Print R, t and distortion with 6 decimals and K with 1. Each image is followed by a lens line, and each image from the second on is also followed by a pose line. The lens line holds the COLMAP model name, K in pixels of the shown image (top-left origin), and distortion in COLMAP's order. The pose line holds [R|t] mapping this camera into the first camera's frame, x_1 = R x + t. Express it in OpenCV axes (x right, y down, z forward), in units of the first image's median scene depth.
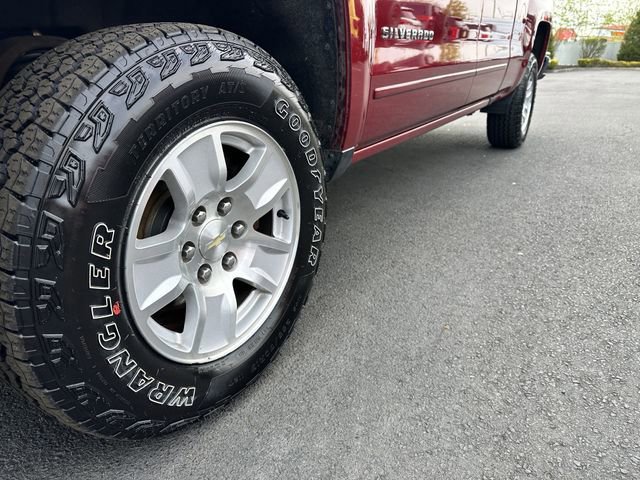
lens RADIAL K [[469.1, 0, 320.0], [0, 469.1, 240.0], [0, 0, 1]] dist [0.004149, -0.001420]
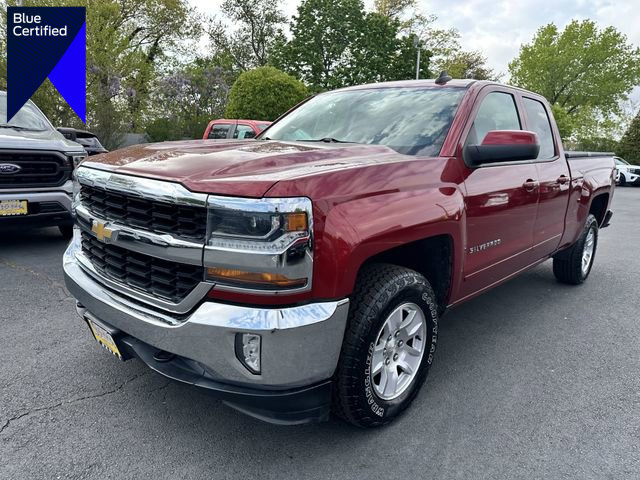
lens RADIAL K [[478.6, 0, 322.7], [0, 478.6, 221.6], [0, 0, 1]] dist [0.005540, 0.002956]
pose [[0.982346, 0.074484, -0.171606, -0.167475], [-0.109427, 0.972800, -0.204171, -0.074397], [0.151731, 0.219344, 0.963777, -1.290185]]
